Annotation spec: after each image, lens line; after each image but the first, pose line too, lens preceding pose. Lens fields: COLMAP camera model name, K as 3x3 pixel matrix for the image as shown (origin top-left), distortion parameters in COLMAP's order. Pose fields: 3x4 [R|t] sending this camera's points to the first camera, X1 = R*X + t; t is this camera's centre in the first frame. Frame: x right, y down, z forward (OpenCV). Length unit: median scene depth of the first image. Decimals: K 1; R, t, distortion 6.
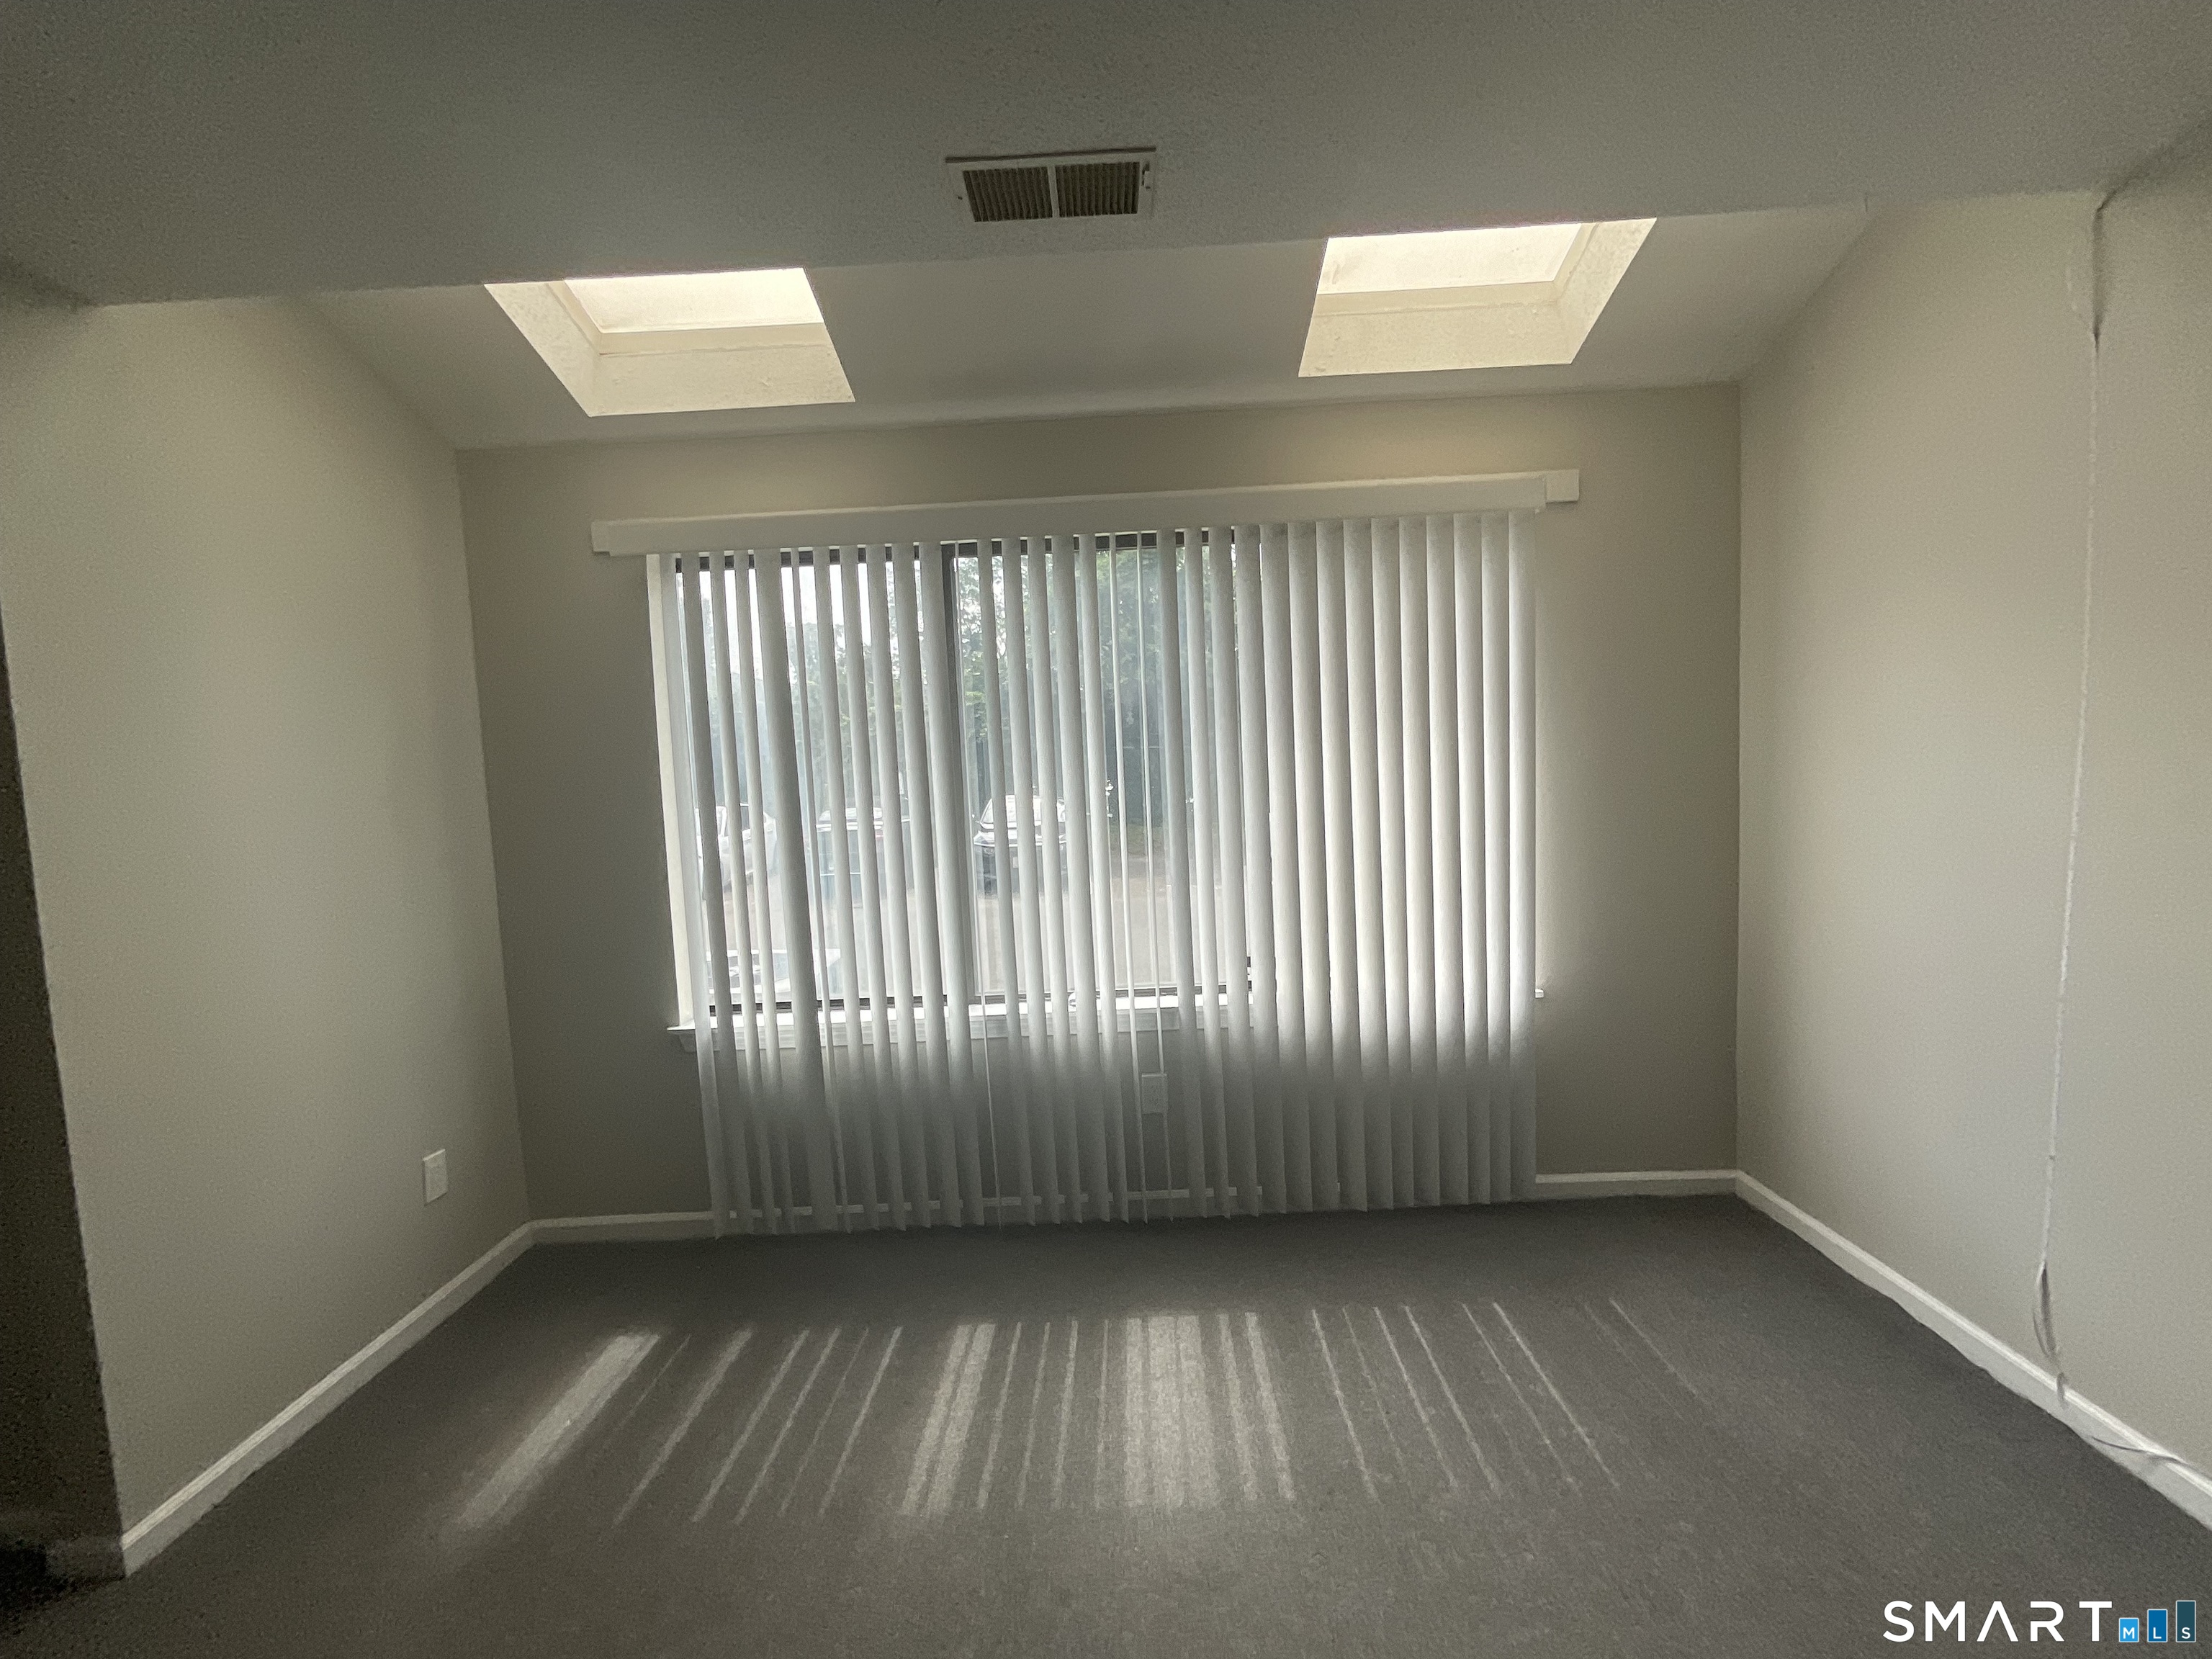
lens RADIAL K [[908.5, 0, 1115.0], [0, 908.5, 837.6], [0, 0, 1]] dist [-0.000556, -0.000039]
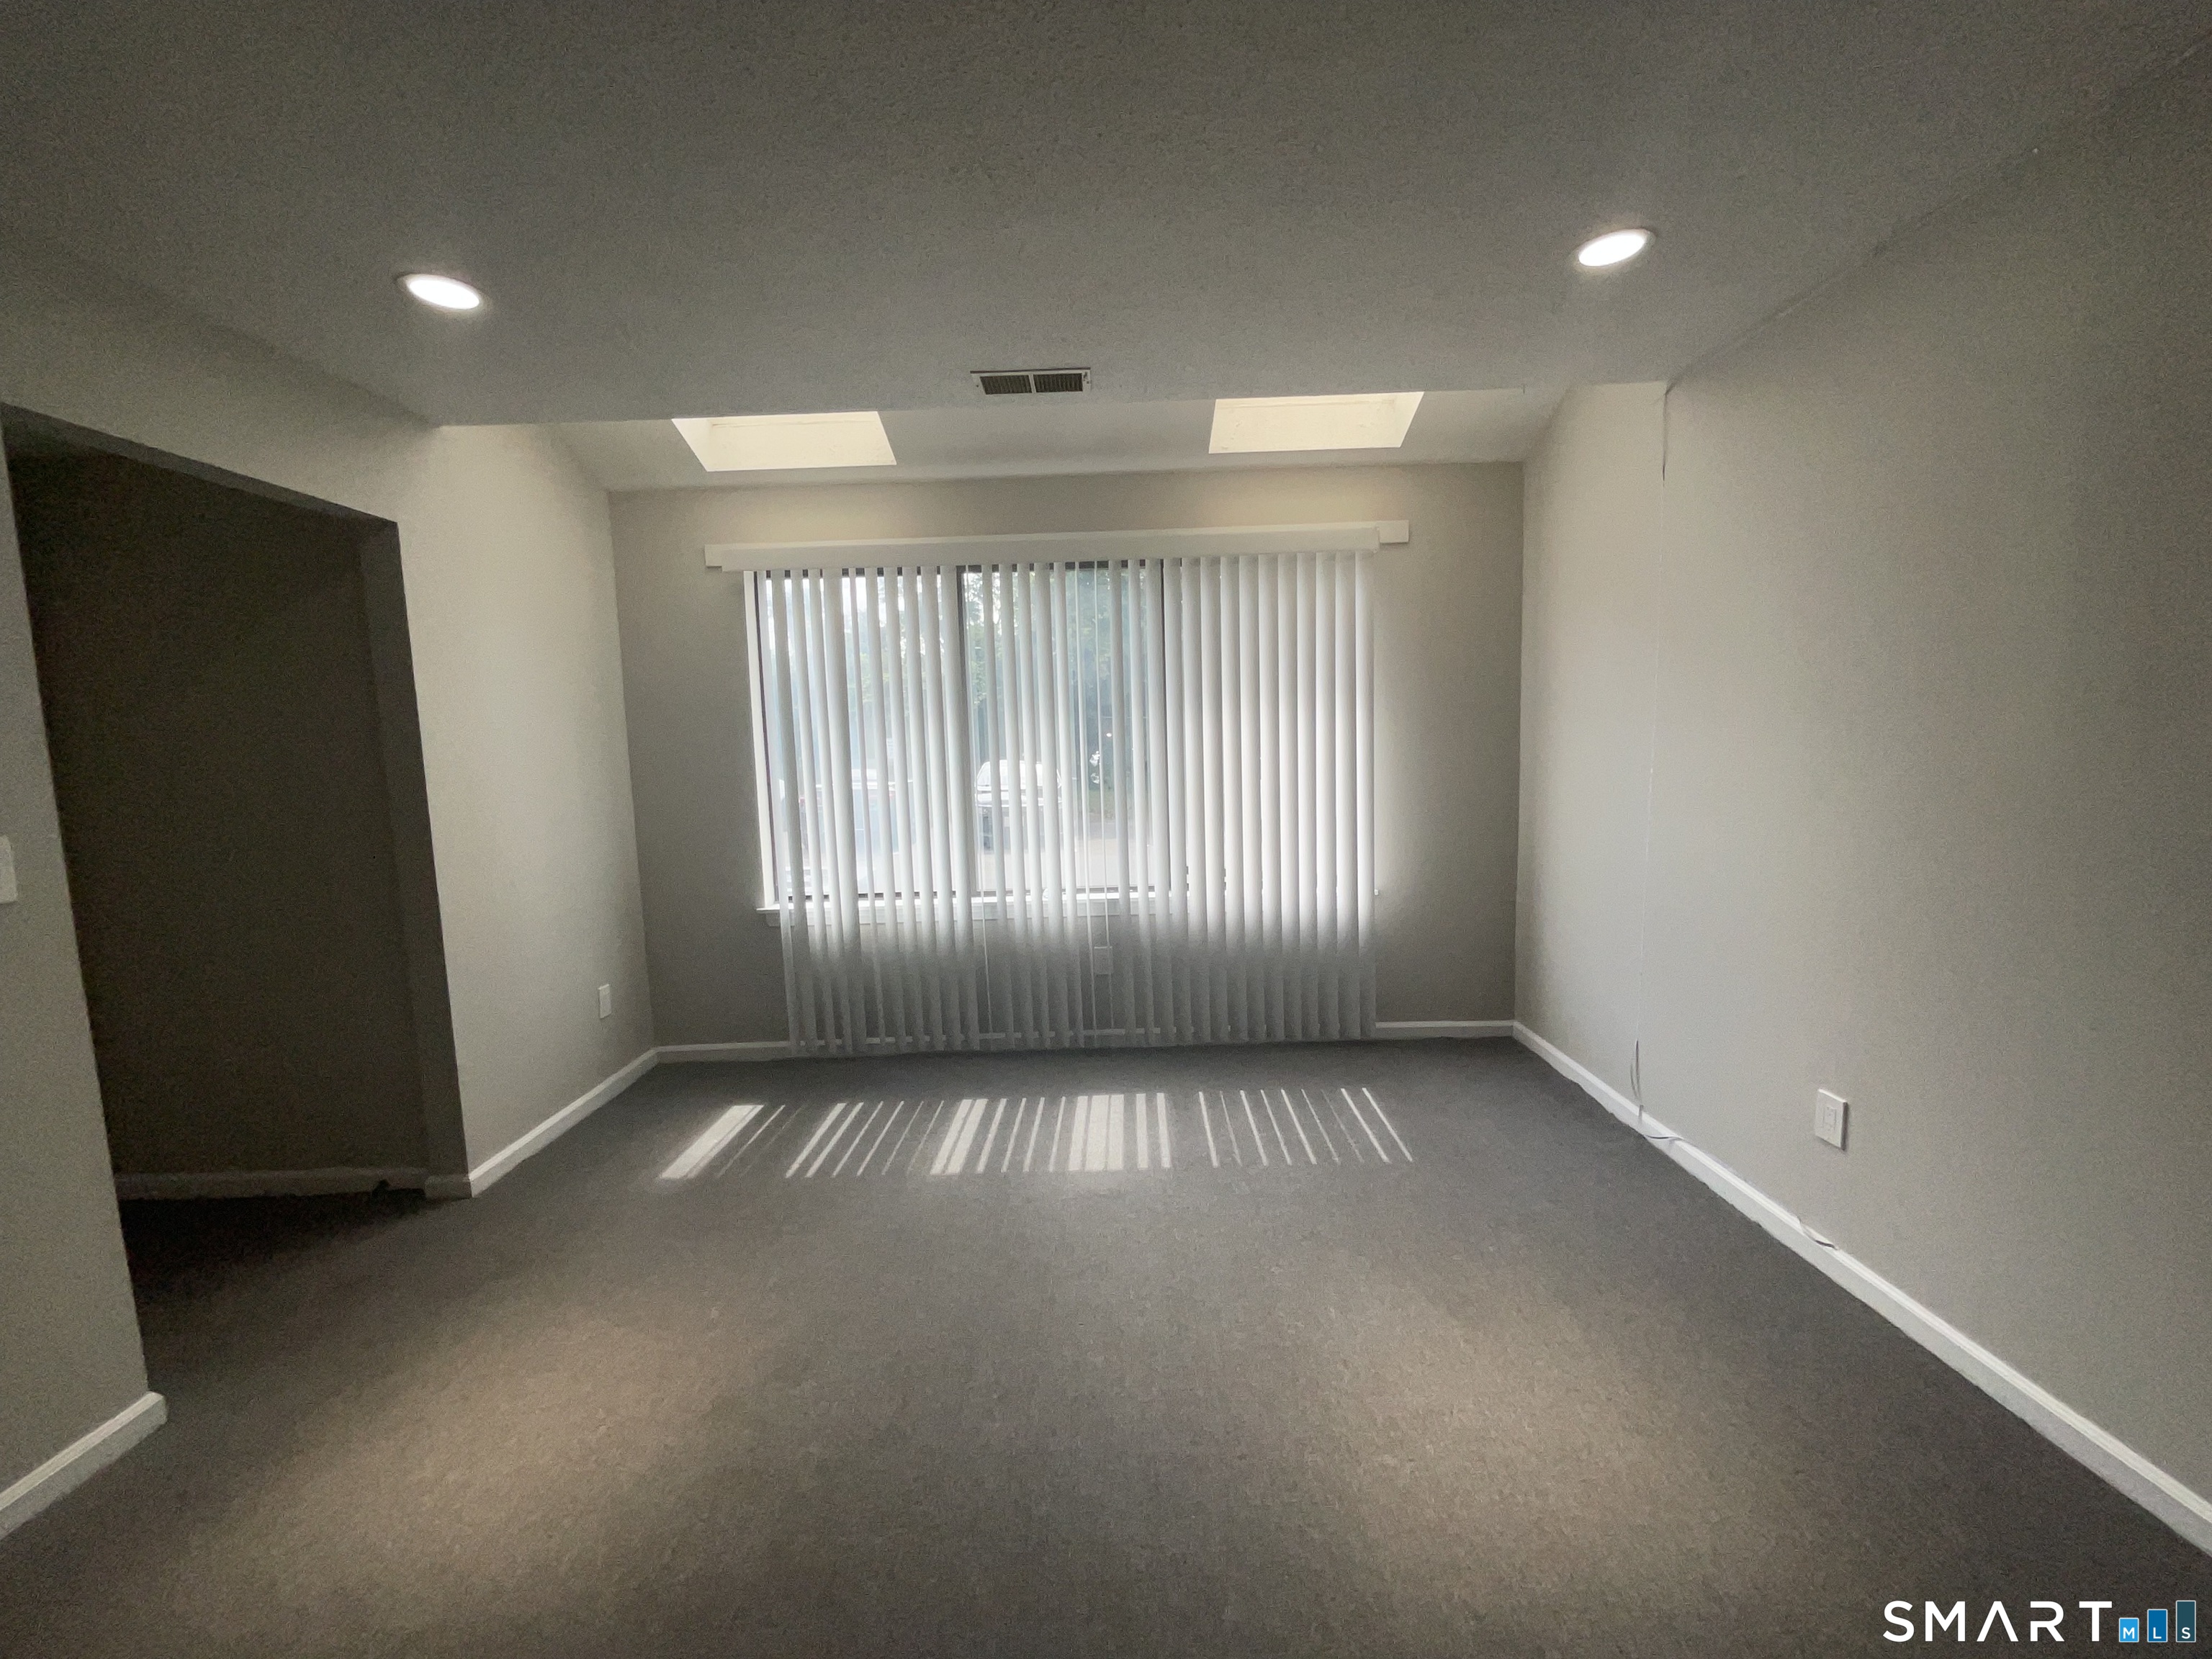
lens RADIAL K [[897.9, 0, 1106.0], [0, 897.9, 829.5], [0, 0, 1]] dist [-0.000285, -0.000237]
pose [[0.999890, 0.014748, 0.001816, 0.045374], [-0.014790, 0.999562, 0.025614, 0.045369], [-0.001438, -0.025638, 0.999670, -0.405292]]
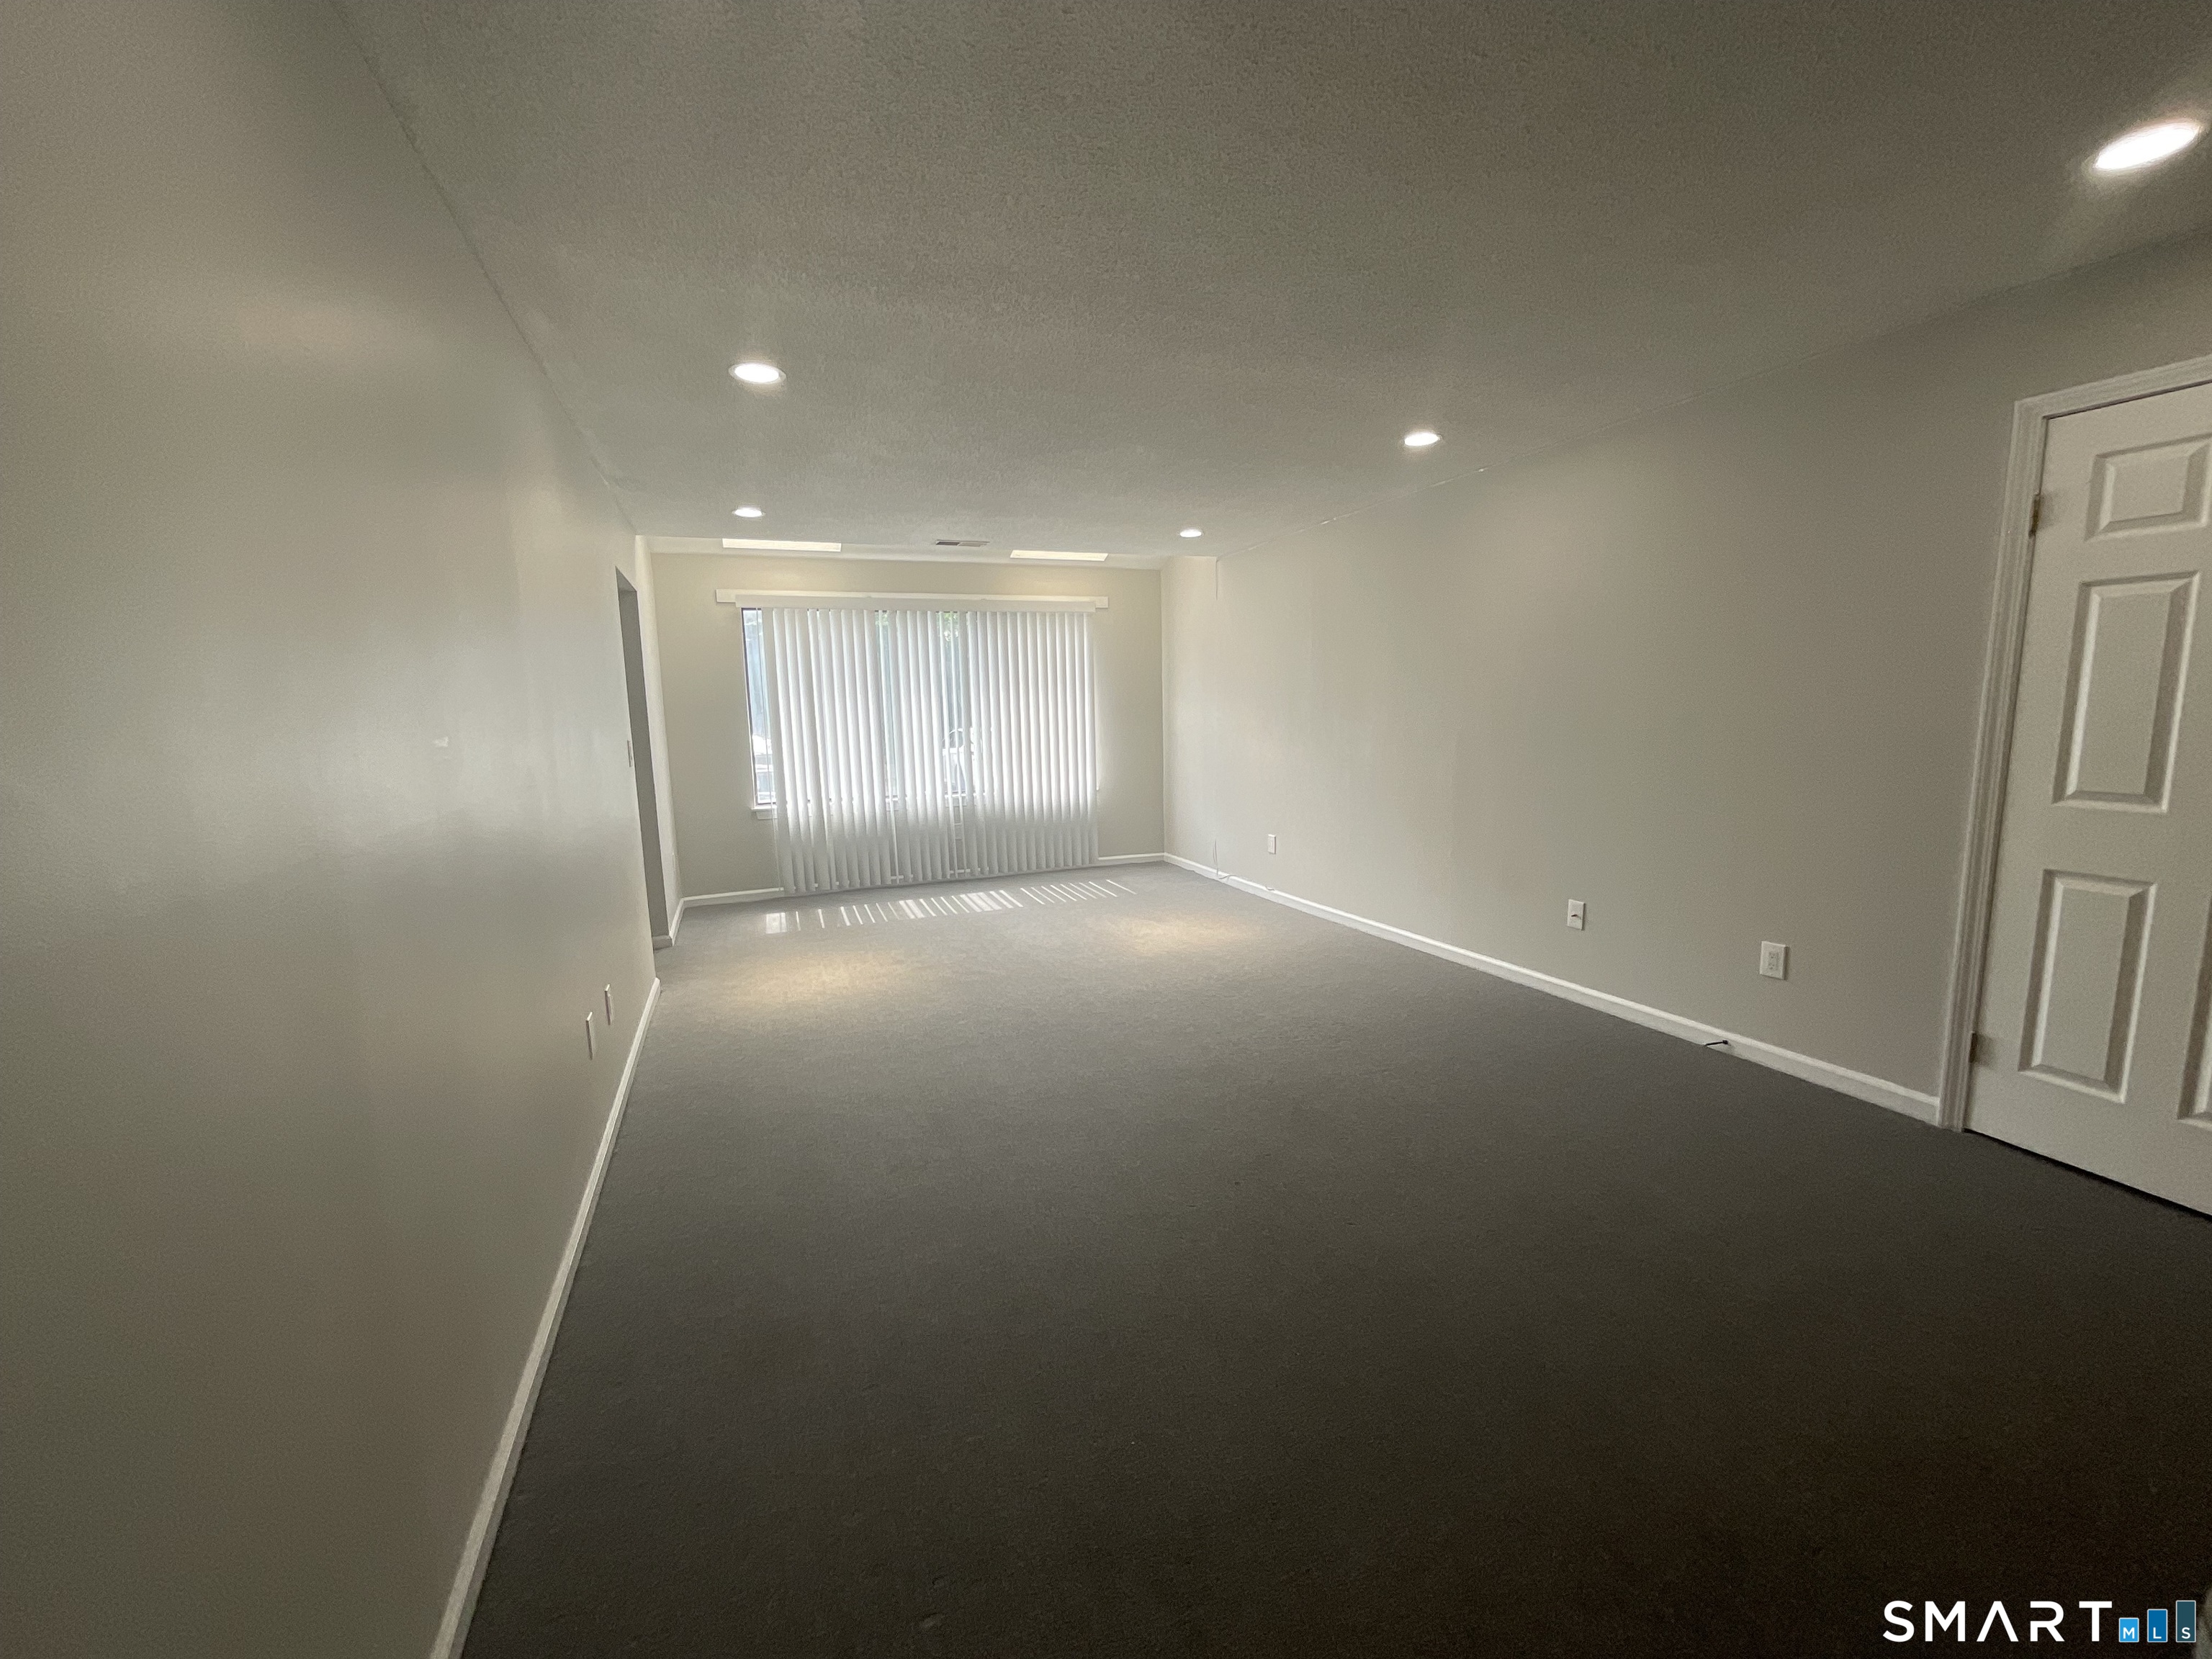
lens RADIAL K [[897.9, 0, 1106.0], [0, 897.9, 829.5], [0, 0, 1]] dist [-0.000285, -0.000237]
pose [[0.926189, -0.028152, 0.376007, -0.540864], [0.011203, 0.998823, 0.047187, 0.172388], [-0.376893, -0.039492, 0.925415, -1.555406]]
